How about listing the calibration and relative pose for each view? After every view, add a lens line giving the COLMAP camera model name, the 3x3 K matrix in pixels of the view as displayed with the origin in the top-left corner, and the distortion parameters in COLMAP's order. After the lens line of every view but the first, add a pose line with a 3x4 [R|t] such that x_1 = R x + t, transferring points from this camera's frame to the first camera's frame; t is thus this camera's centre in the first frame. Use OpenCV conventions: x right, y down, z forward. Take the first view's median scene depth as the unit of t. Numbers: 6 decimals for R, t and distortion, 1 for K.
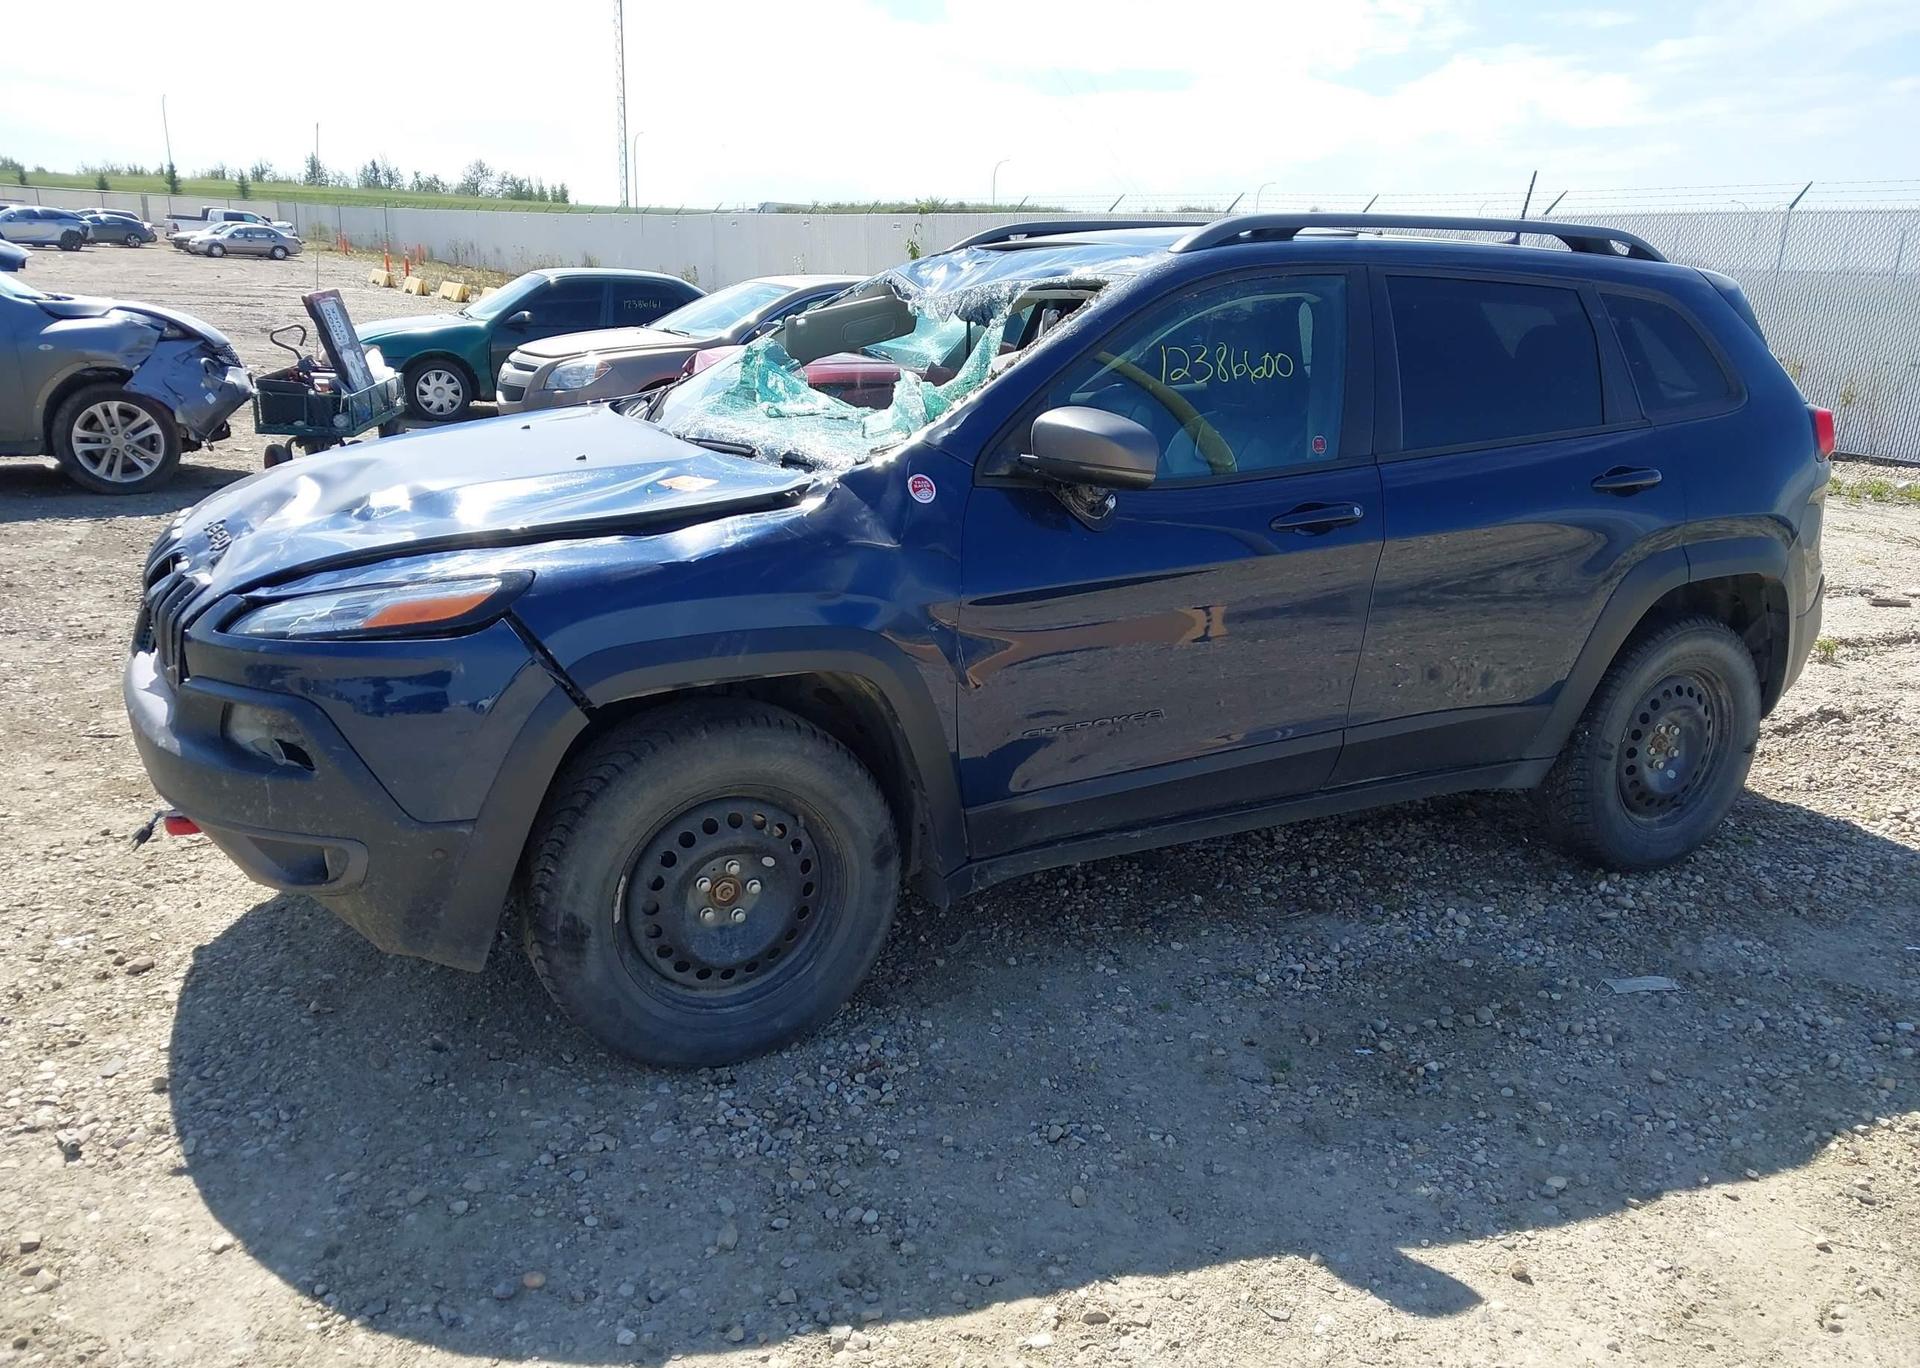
lens RADIAL K [[1525.9, 0, 953.3], [0, 1525.9, 693.4], [0, 0, 1]] dist [0.036502, -0.046616]
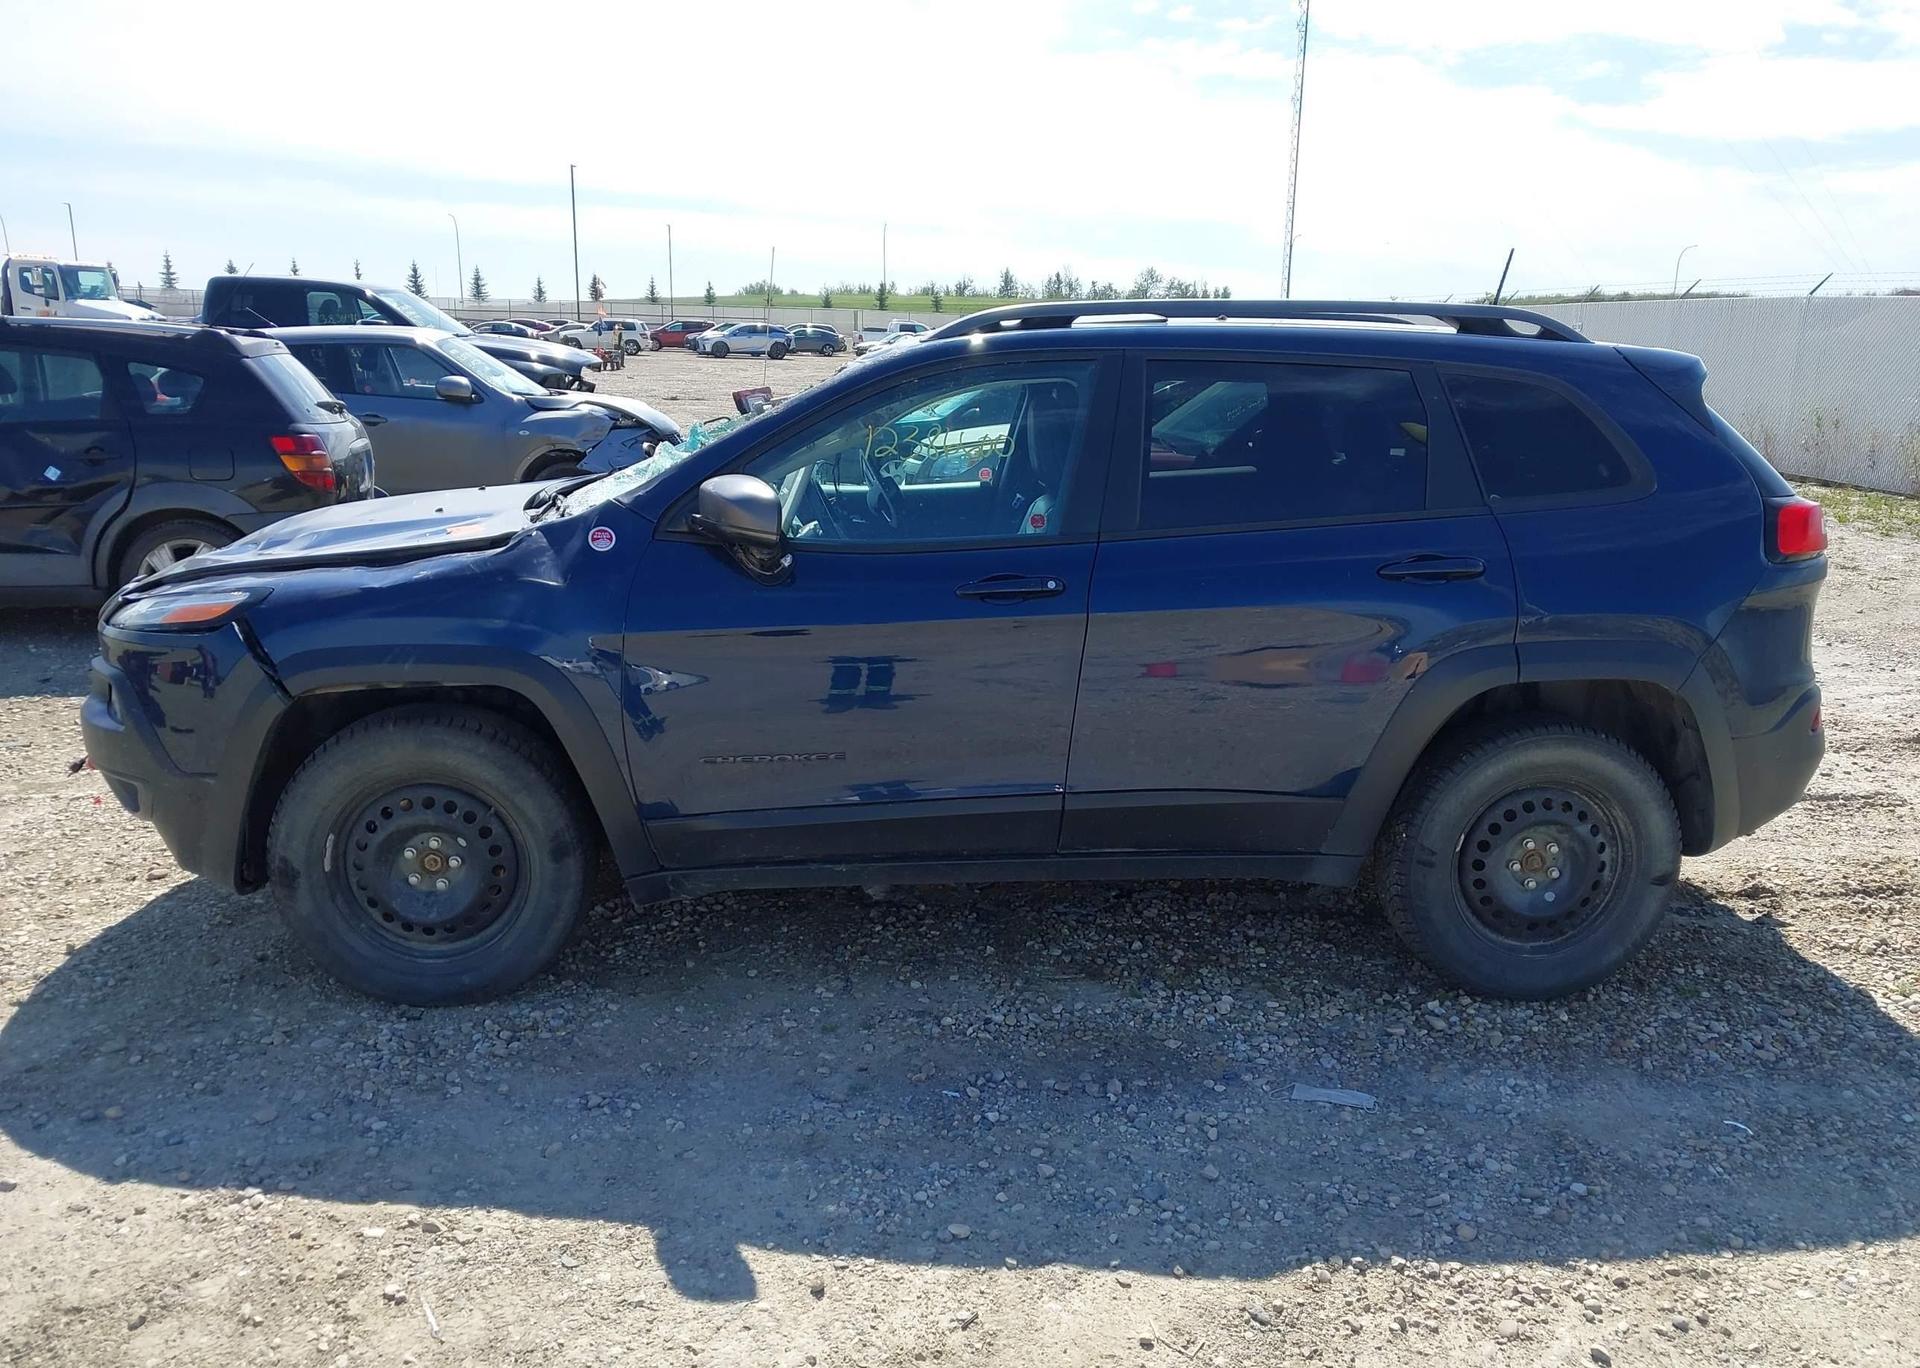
lens RADIAL K [[1525.9, 0, 960.2], [0, 1525.9, 679.0], [0, 0, 1]] dist [0.036502, -0.046616]
pose [[0.913980, 0.068696, -0.399901, 0.701651], [-0.096142, 0.994163, -0.048956, 0.003712], [0.394203, 0.083192, 0.915250, 0.033835]]
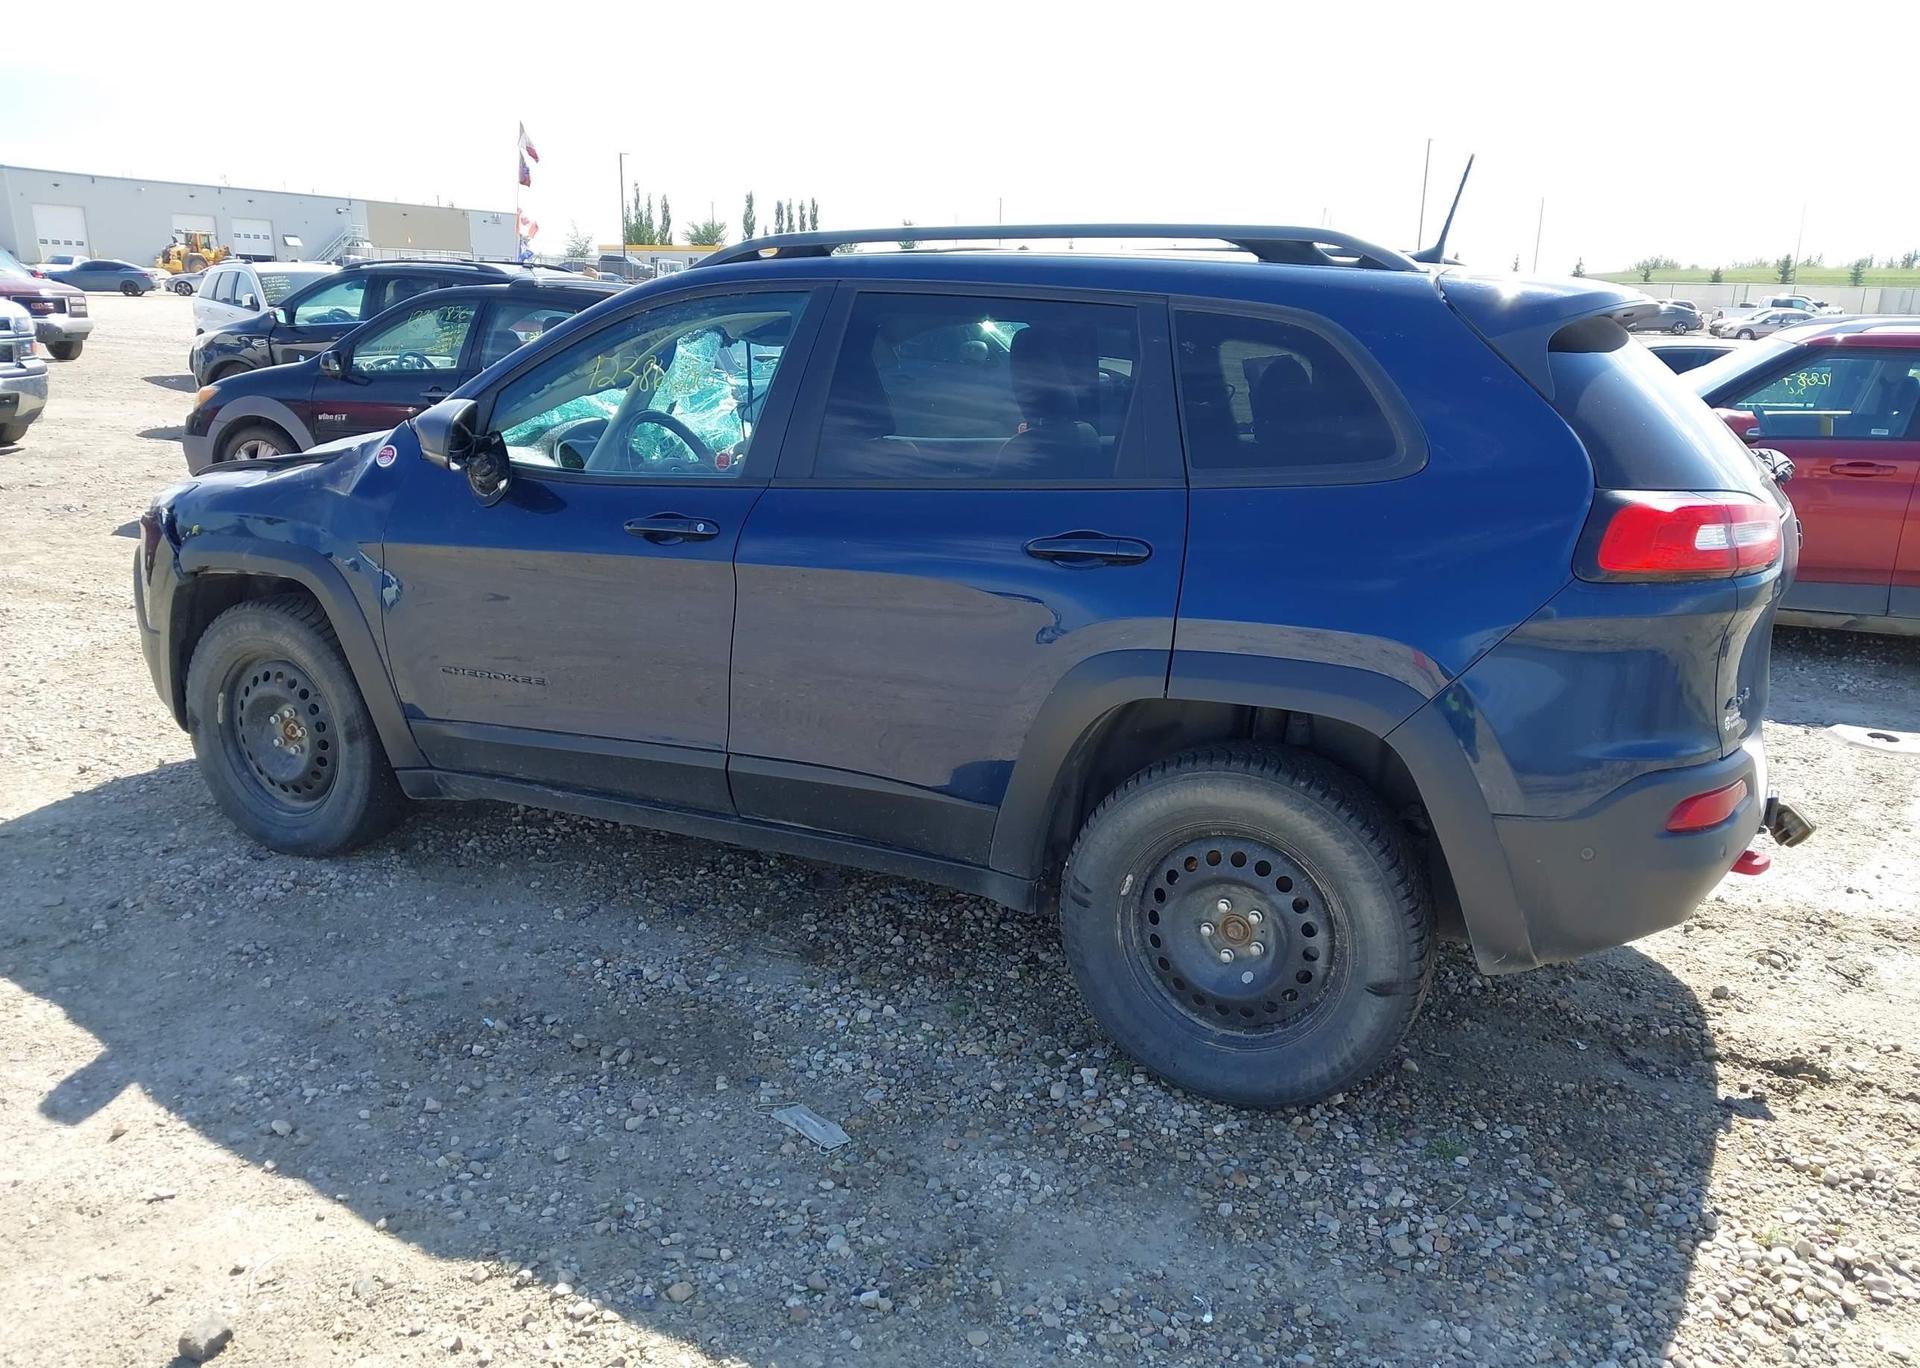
lens RADIAL K [[1525.9, 0, 968.5], [0, 1525.9, 678.9], [0, 0, 1]] dist [0.036502, -0.046616]
pose [[0.570063, 0.172691, -0.803247, 1.313573], [-0.224107, 0.973271, 0.050196, -0.124784], [0.790445, 0.151399, 0.593527, 0.633380]]
